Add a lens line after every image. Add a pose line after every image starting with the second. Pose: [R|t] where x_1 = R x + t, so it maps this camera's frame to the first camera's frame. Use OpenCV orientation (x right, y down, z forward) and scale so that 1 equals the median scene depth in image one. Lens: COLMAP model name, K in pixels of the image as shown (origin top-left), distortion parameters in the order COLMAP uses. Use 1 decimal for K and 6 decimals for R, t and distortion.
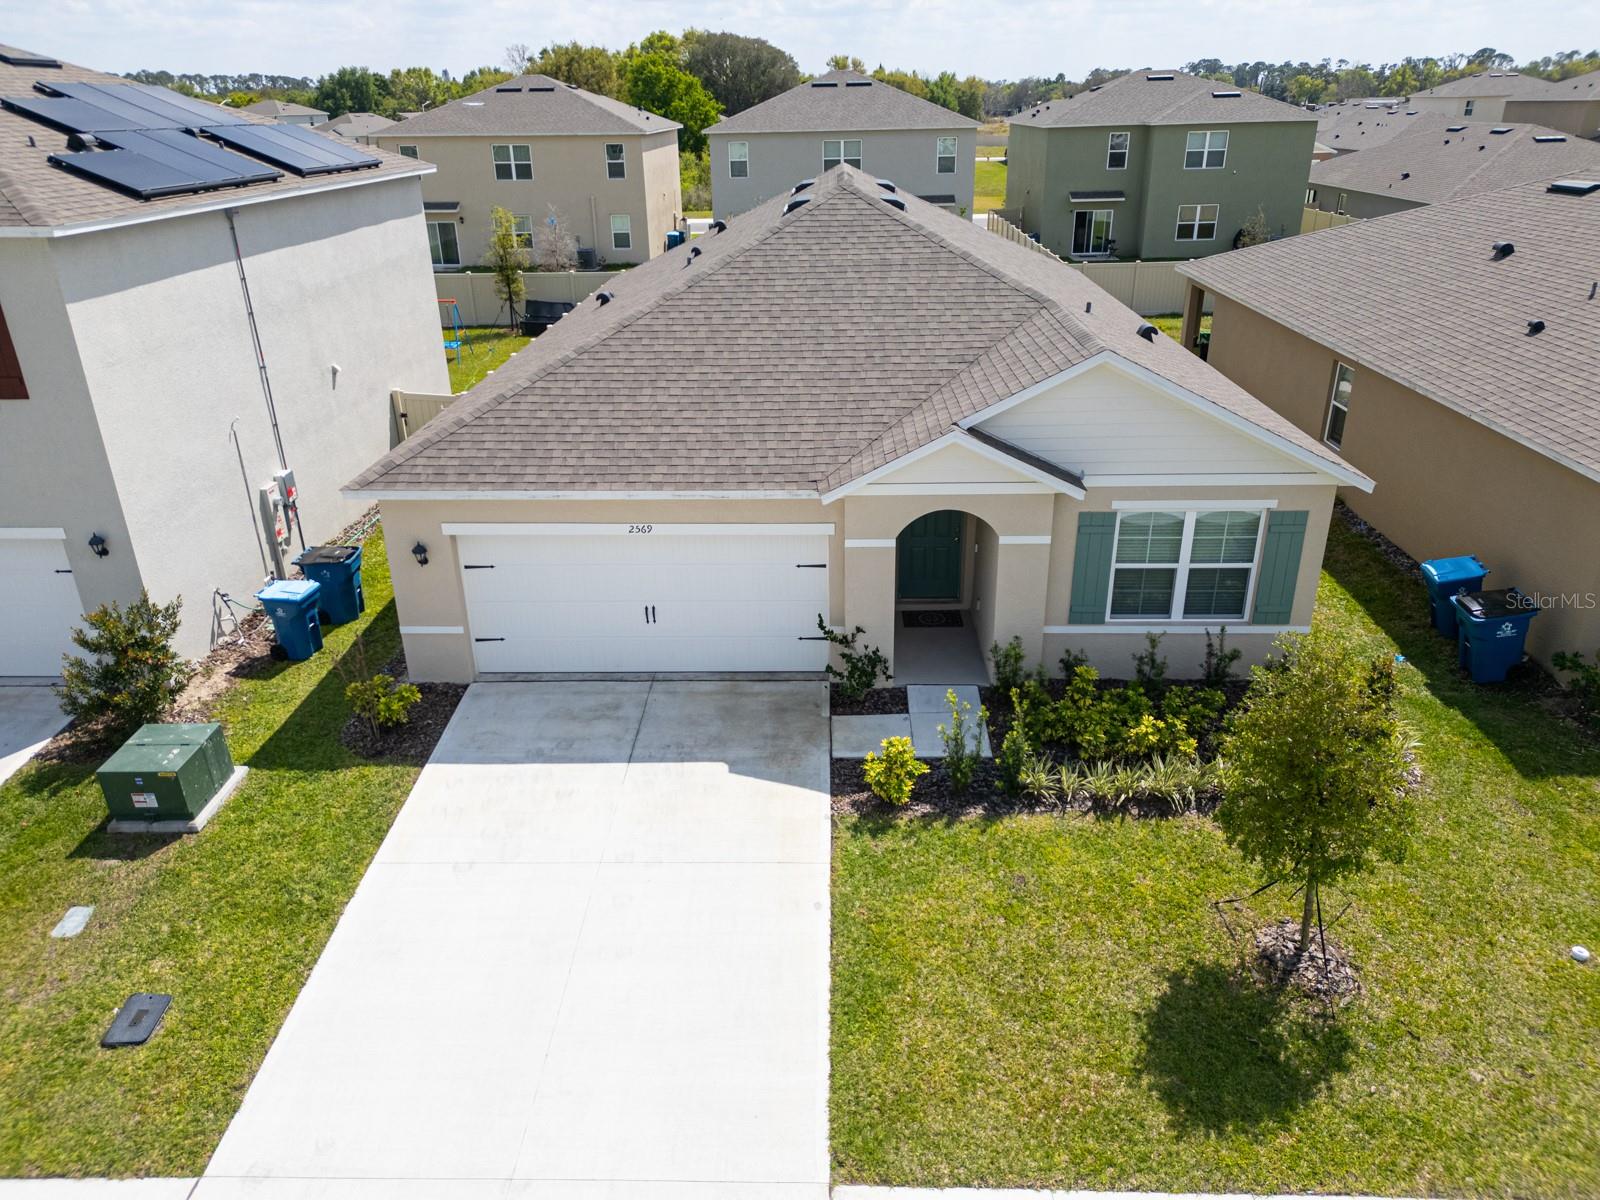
lens RADIAL K [[1123.5, 0, 797.7], [0, 1123.5, 599.3], [0, 0, 1]] dist [0.058187, -0.048161]
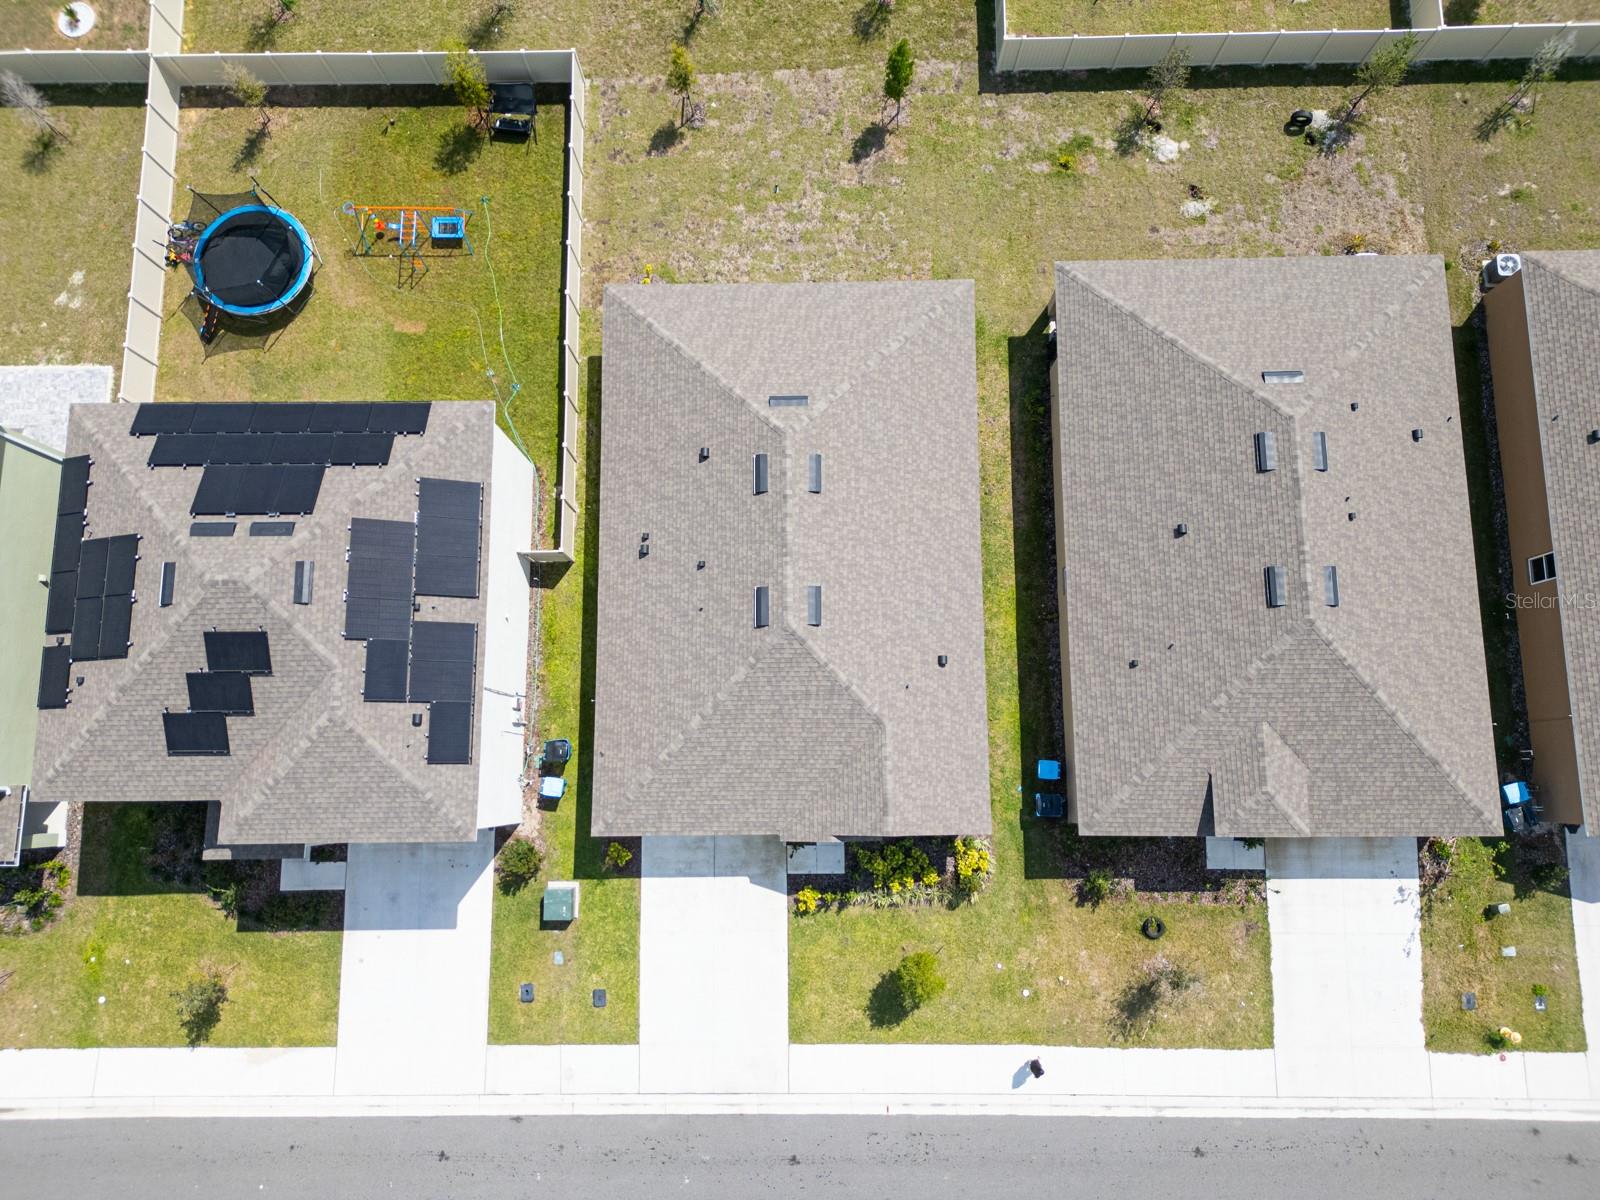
lens RADIAL K [[1123.5, 0, 796.7], [0, 1123.5, 603.2], [0, 0, 1]] dist [0.058187, -0.048161]
pose [[0.999254, -0.038326, 0.004712, 0.064372], [0.016935, 0.544623, 0.838510, -2.456752], [-0.034703, -0.837805, 0.544865, 0.040269]]
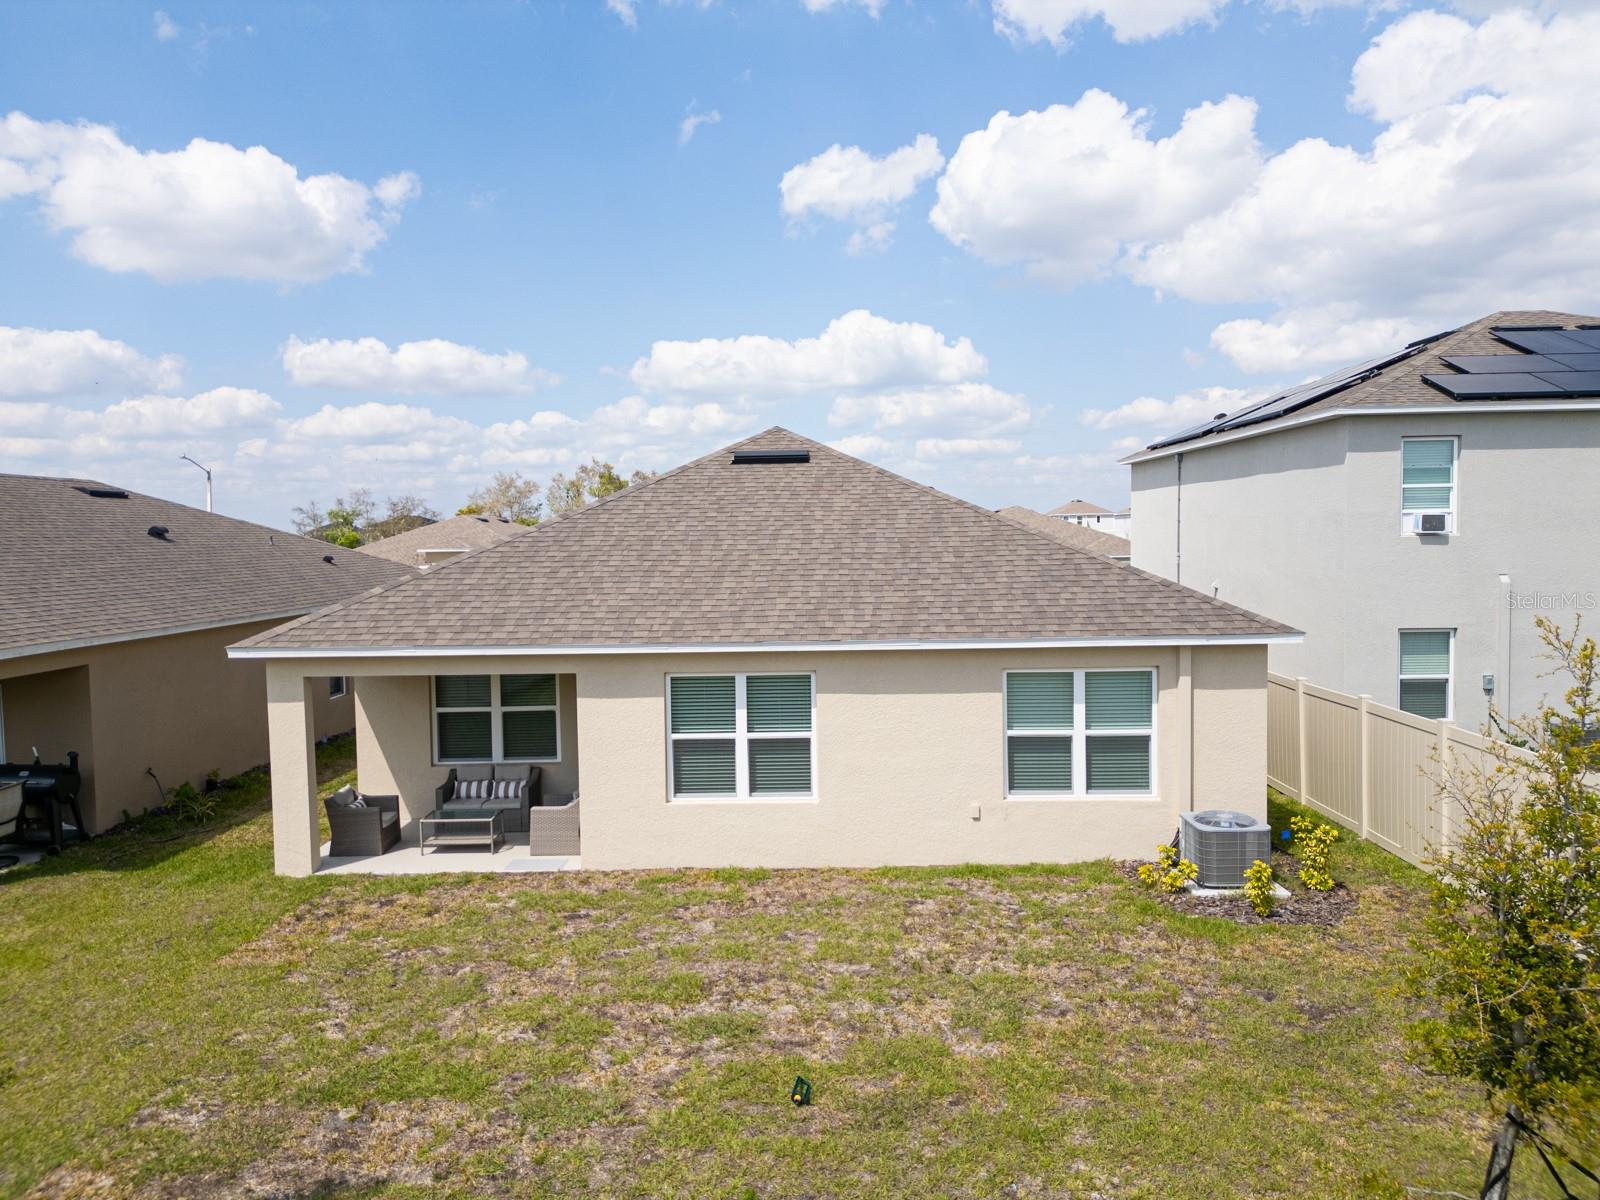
lens RADIAL K [[1123.5, 0, 797.5], [0, 1123.5, 588.4], [0, 0, 1]] dist [0.058187, -0.048161]
pose [[-0.999375, 0.032438, -0.014067, 0.068390], [0.022689, 0.893507, 0.448475, -1.068006], [0.027116, 0.447875, -0.893685, 2.958204]]
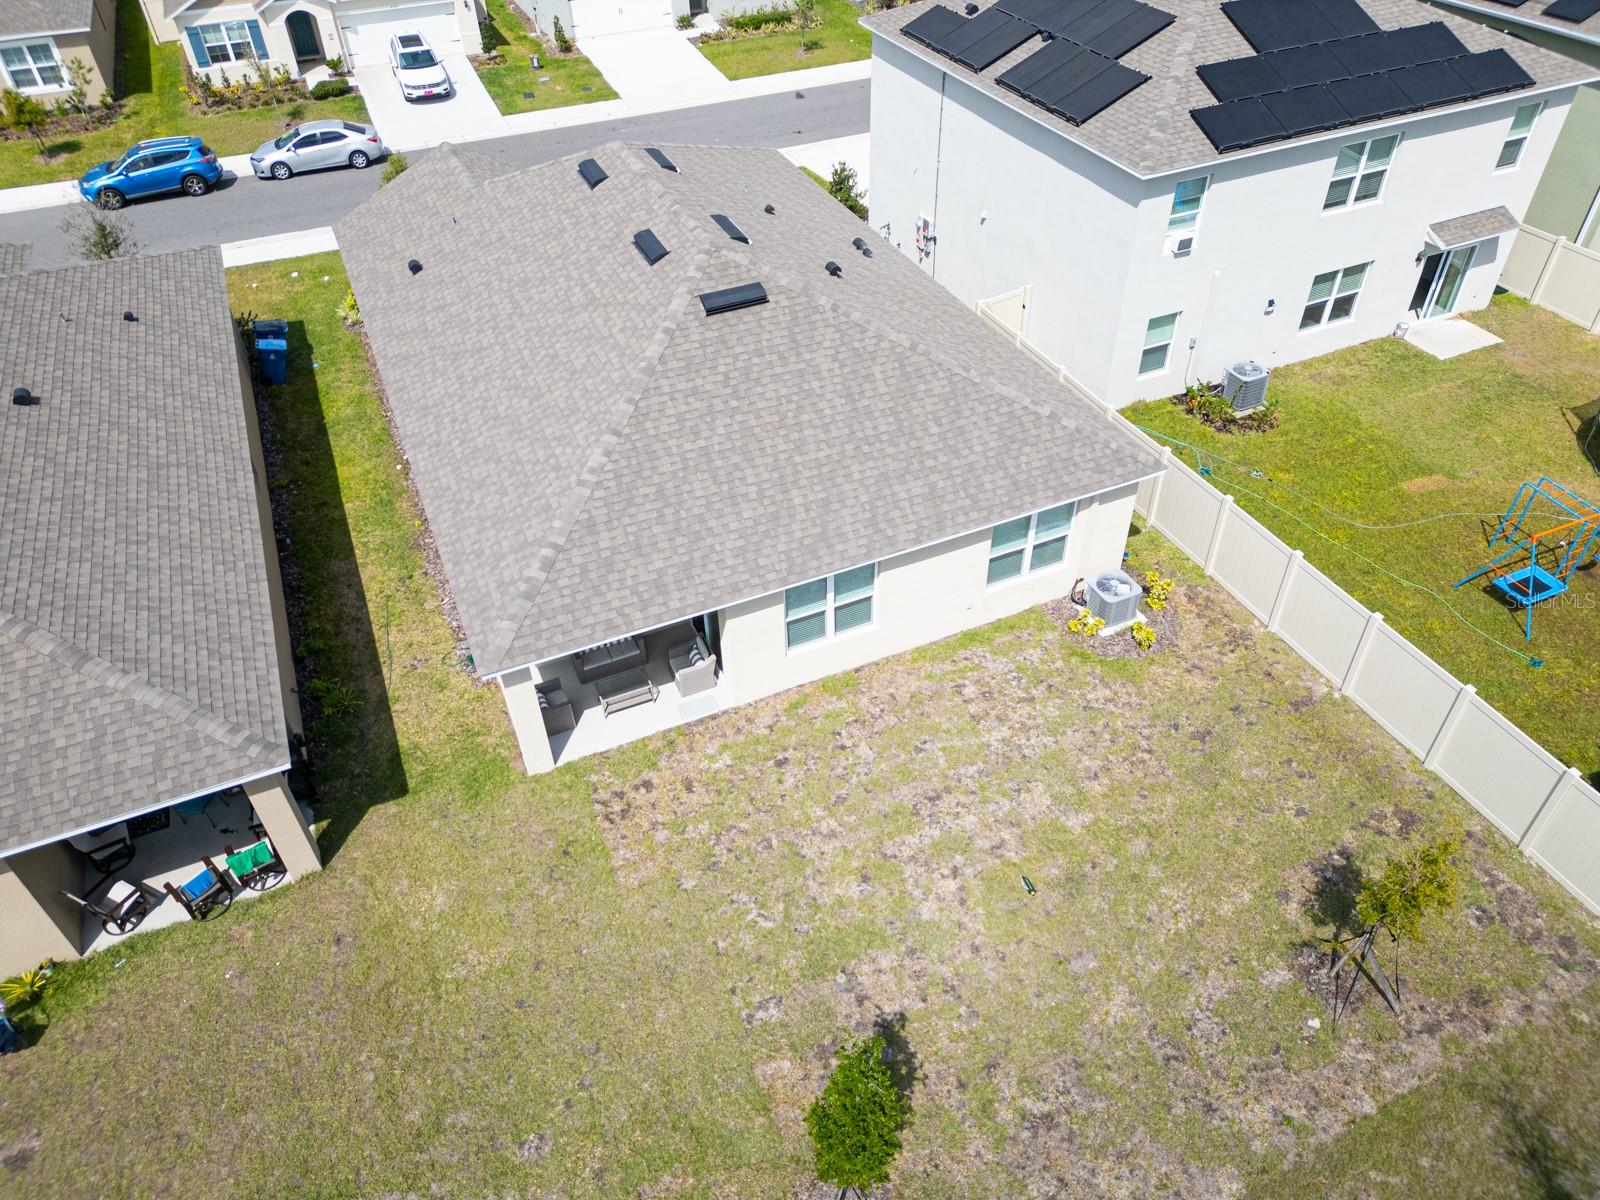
lens RADIAL K [[1123.5, 0, 796.0], [0, 1123.5, 593.9], [0, 0, 1]] dist [0.058187, -0.048161]
pose [[-0.900901, 0.312048, -0.301667, 0.557972], [-0.138179, 0.452669, 0.880907, -1.746516], [0.411441, 0.835294, -0.364691, 2.630034]]
